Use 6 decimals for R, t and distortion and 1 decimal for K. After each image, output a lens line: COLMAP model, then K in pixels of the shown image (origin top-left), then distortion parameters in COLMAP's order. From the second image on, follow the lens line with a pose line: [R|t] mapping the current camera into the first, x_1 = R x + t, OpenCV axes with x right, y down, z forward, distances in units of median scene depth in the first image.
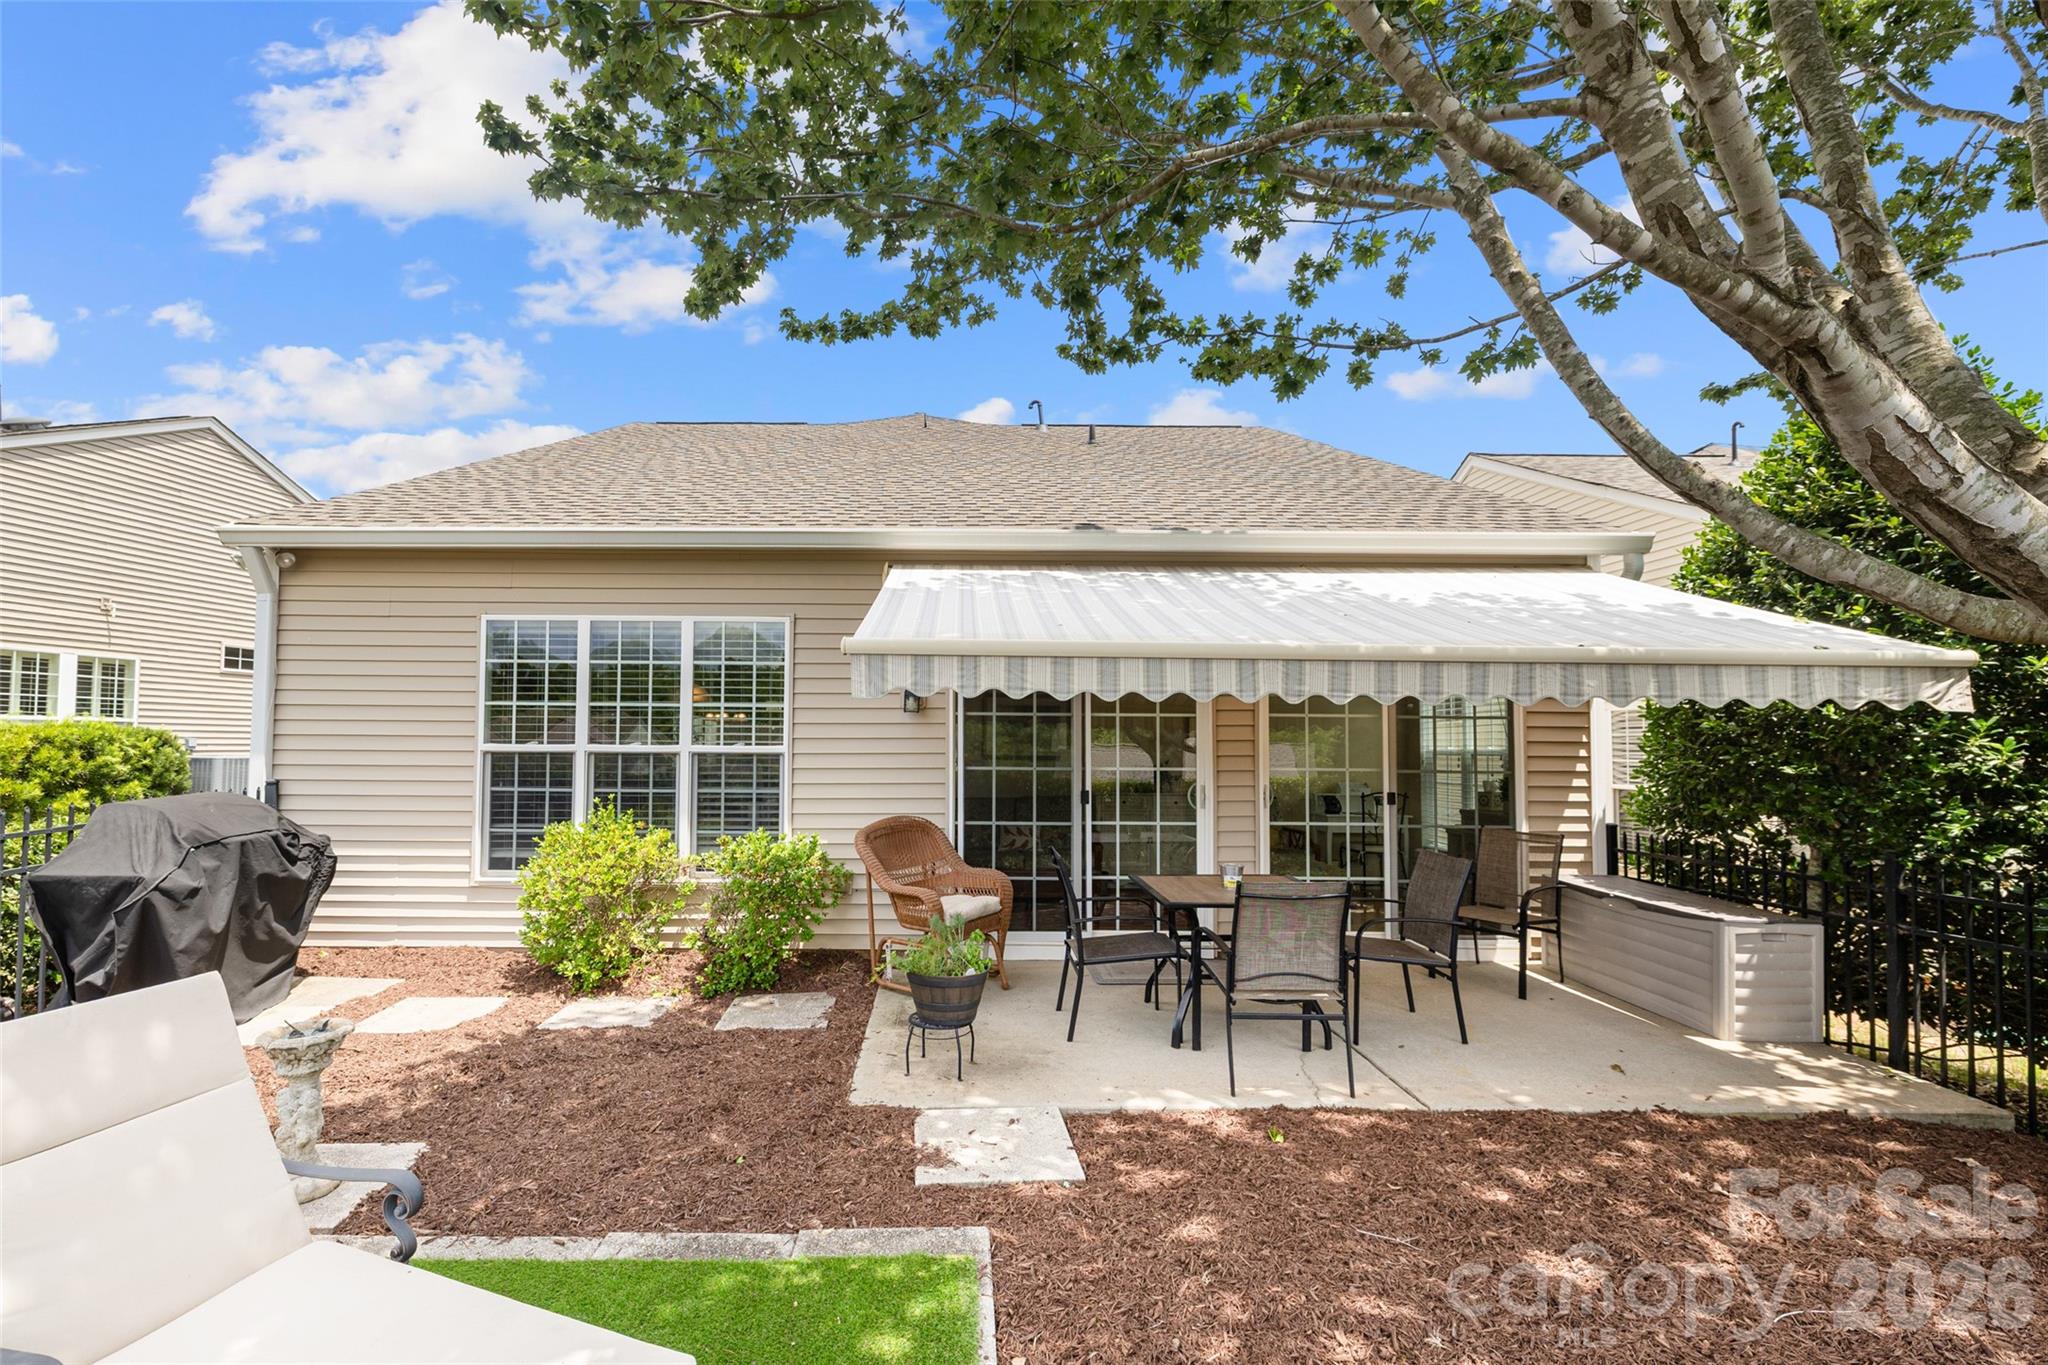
lens RADIAL K [[873.4, 0, 1023.8], [0, 873.4, 696.5], [0, 0, 1]] dist [0.002641, -0.000035]
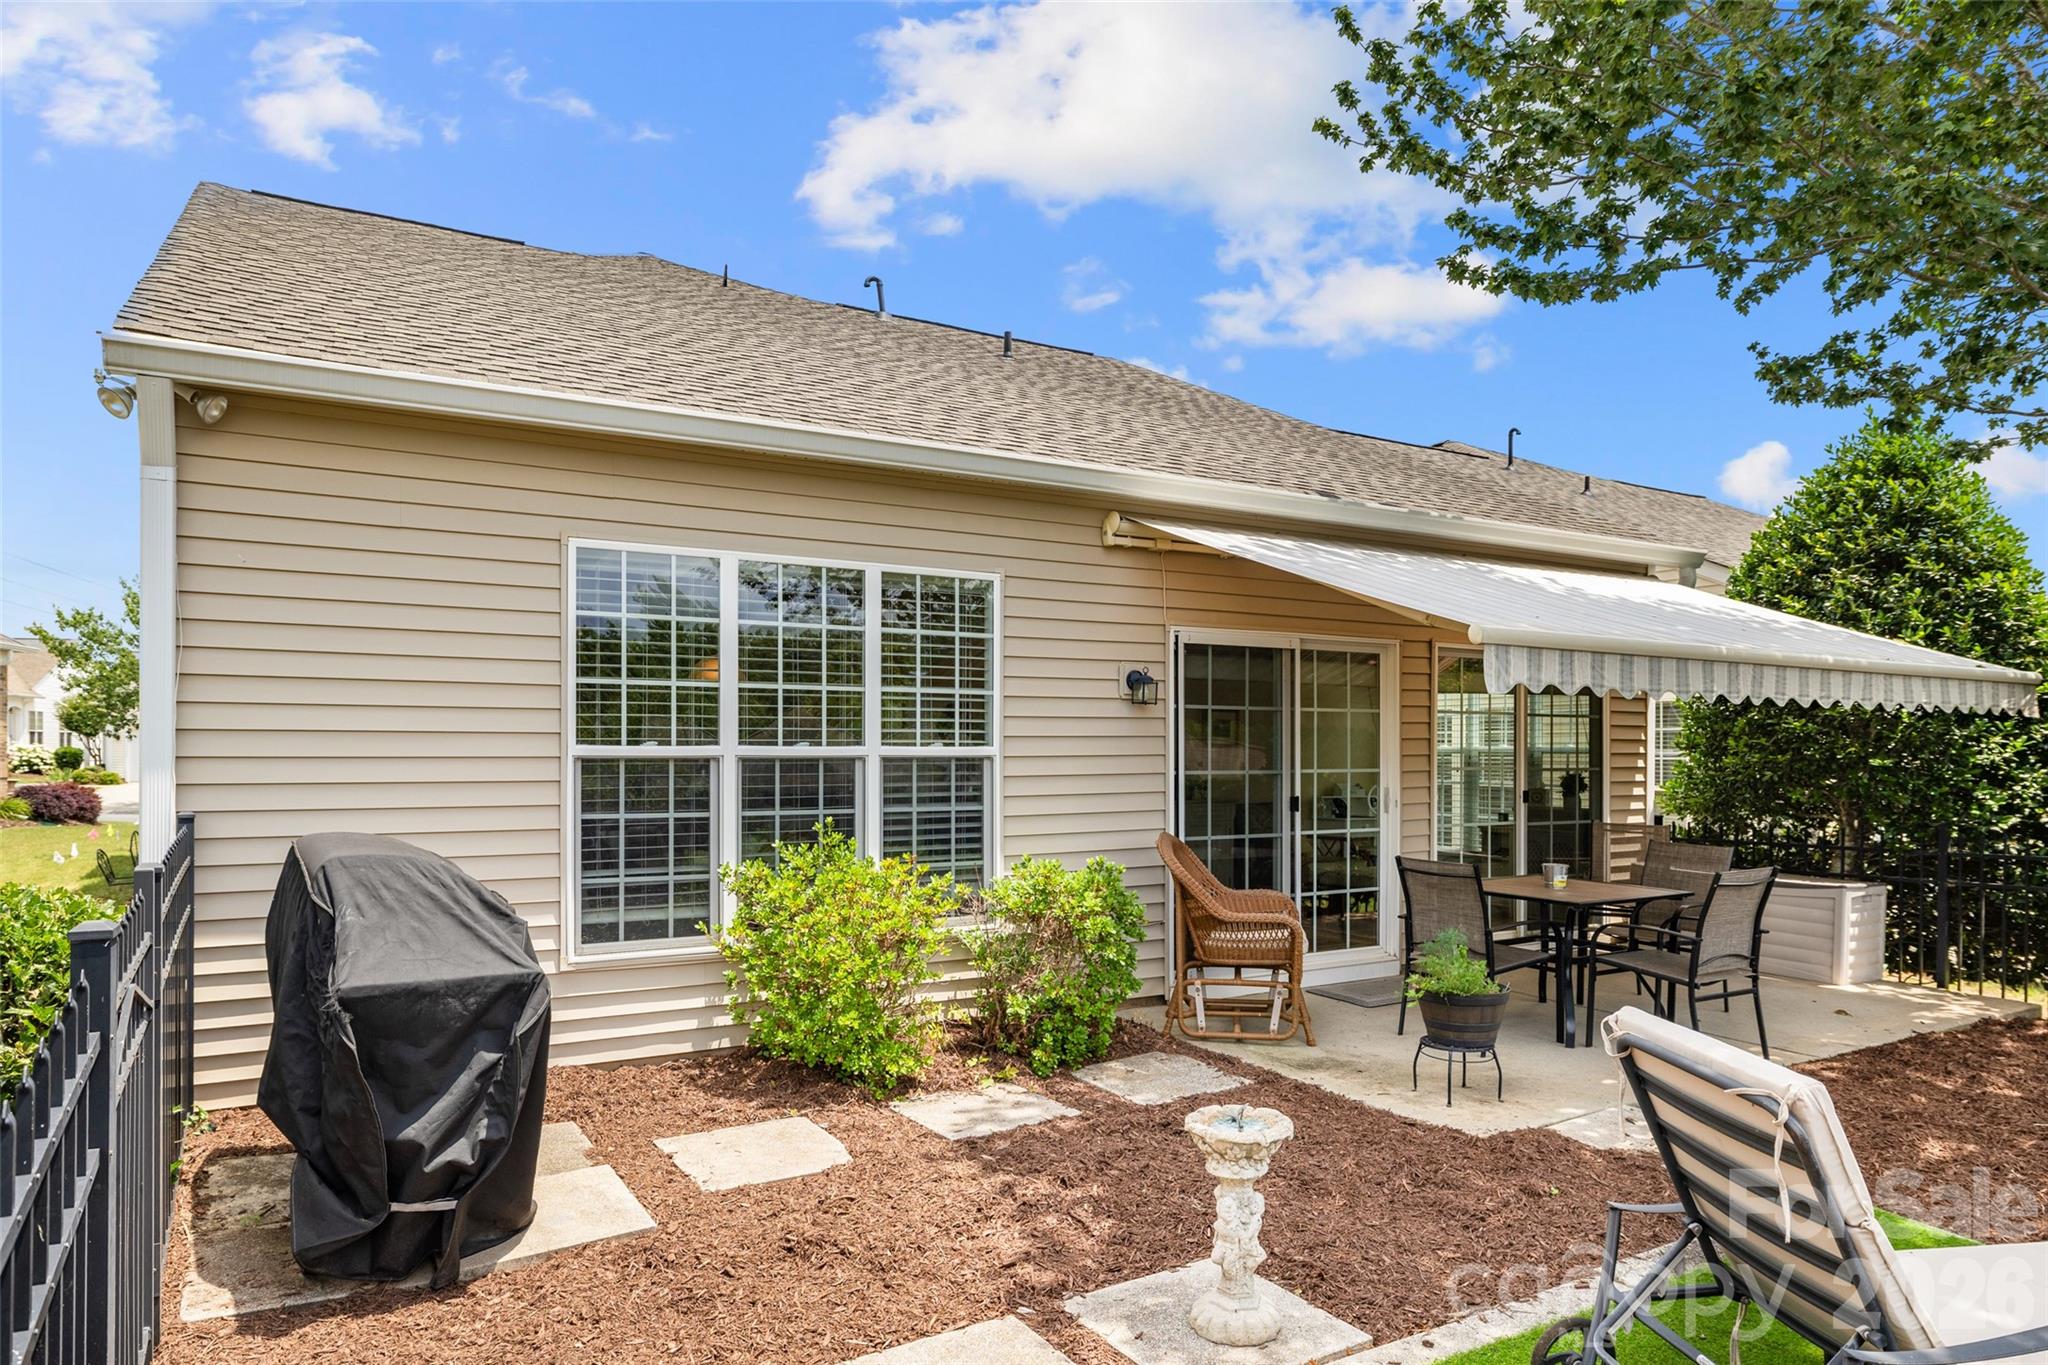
lens RADIAL K [[1181.0, 0, 1023.4], [0, 1181.0, 742.8], [0, 0, 1]] dist [-0.004129, -0.000866]
pose [[0.875948, -0.003092, 0.482395, -0.742058], [-0.023881, 0.998476, 0.049763, 0.002249], [-0.481814, -0.055110, 0.874539, 0.104447]]
